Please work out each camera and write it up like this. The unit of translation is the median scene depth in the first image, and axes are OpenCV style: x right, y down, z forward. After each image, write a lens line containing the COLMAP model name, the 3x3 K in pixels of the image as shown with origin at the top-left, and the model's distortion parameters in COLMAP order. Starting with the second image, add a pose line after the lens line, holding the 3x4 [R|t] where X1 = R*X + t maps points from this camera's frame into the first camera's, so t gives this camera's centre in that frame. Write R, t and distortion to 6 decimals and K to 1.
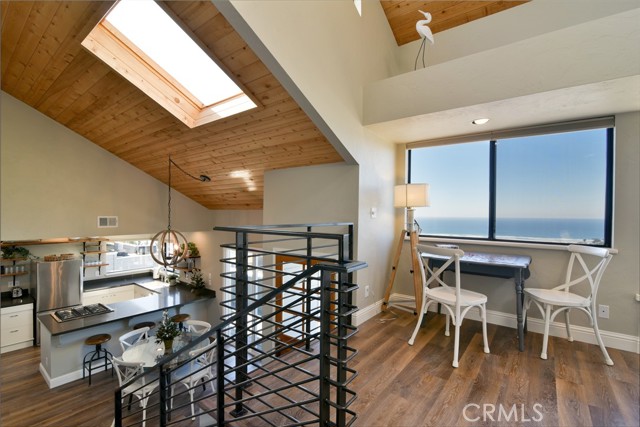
lens RADIAL K [[303.2, 0, 313.9], [0, 303.2, 216.2], [0, 0, 1]] dist [-0.009418, 0.000036]
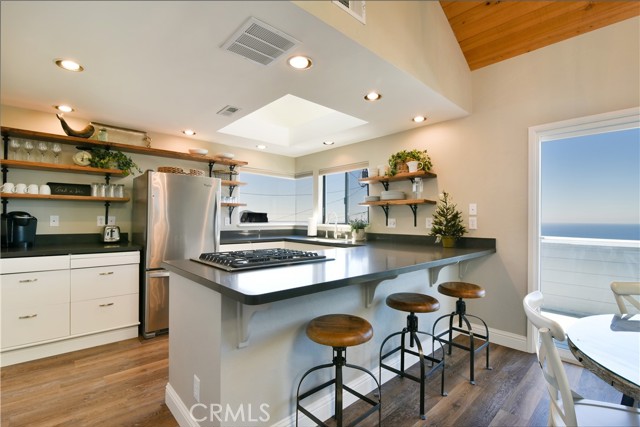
lens RADIAL K [[300.3, 0, 315.2], [0, 300.3, 217.2], [0, 0, 1]] dist [-0.010716, 0.000237]
pose [[0.987047, 0.003724, -0.160387, -0.965954], [-0.006059, 0.999883, -0.014073, 0.404632], [0.160316, 0.014863, 0.986954, 0.944824]]
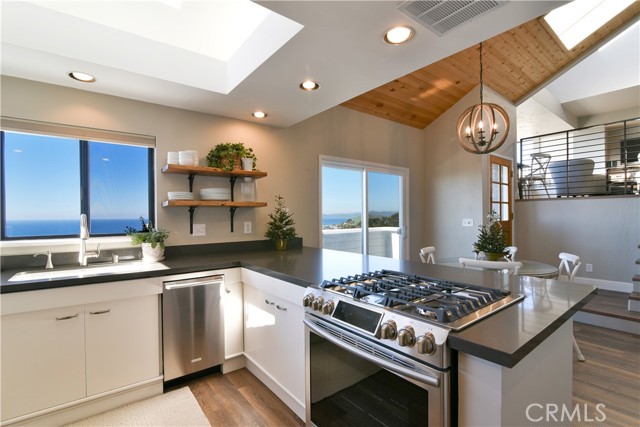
lens RADIAL K [[293.3, 0, 327.3], [0, 293.3, 214.3], [0, 0, 1]] dist [-0.016434, -0.000640]
pose [[0.240111, 0.001106, 0.970745, -1.596927], [0.017081, 0.999840, -0.005364, 0.374398], [-0.970595, 0.017869, 0.240054, 1.563267]]
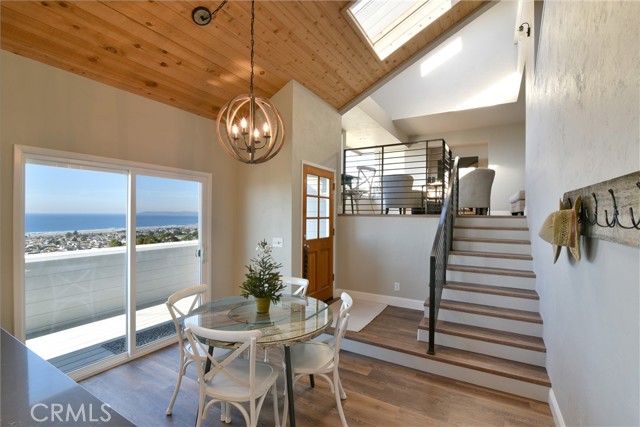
lens RADIAL K [[290.6, 0, 320.0], [0, 290.6, 213.5], [0, 0, 1]] dist [-0.015133, -0.000202]
pose [[-0.130161, -0.001164, 0.991492, -1.272155], [-0.001097, 0.999999, 0.001030, 0.300231], [-0.991492, -0.000953, -0.130163, 1.232668]]
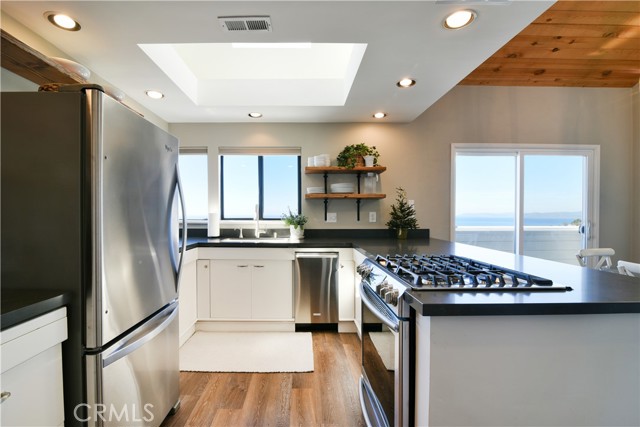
lens RADIAL K [[303.2, 0, 313.9], [0, 303.2, 216.2], [0, 0, 1]] dist [-0.009418, 0.000036]
pose [[0.774504, -0.005348, 0.632546, -1.605920], [0.004784, 0.999985, 0.002597, 0.400445], [-0.632550, 0.001014, 0.774518, 1.319258]]
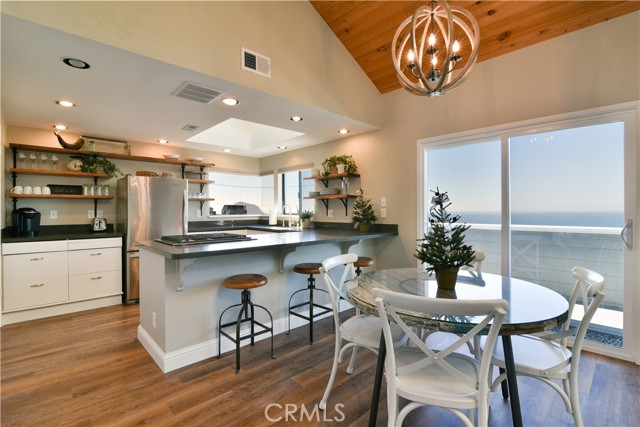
lens RADIAL K [[300.9, 0, 317.1], [0, 300.9, 211.6], [0, 0, 1]] dist [-0.004943, -0.001020]
pose [[0.990224, -0.004841, -0.139402, -0.724501], [0.004572, 0.999987, -0.002248, 0.403234], [0.139411, 0.001589, 0.990233, 0.707313]]
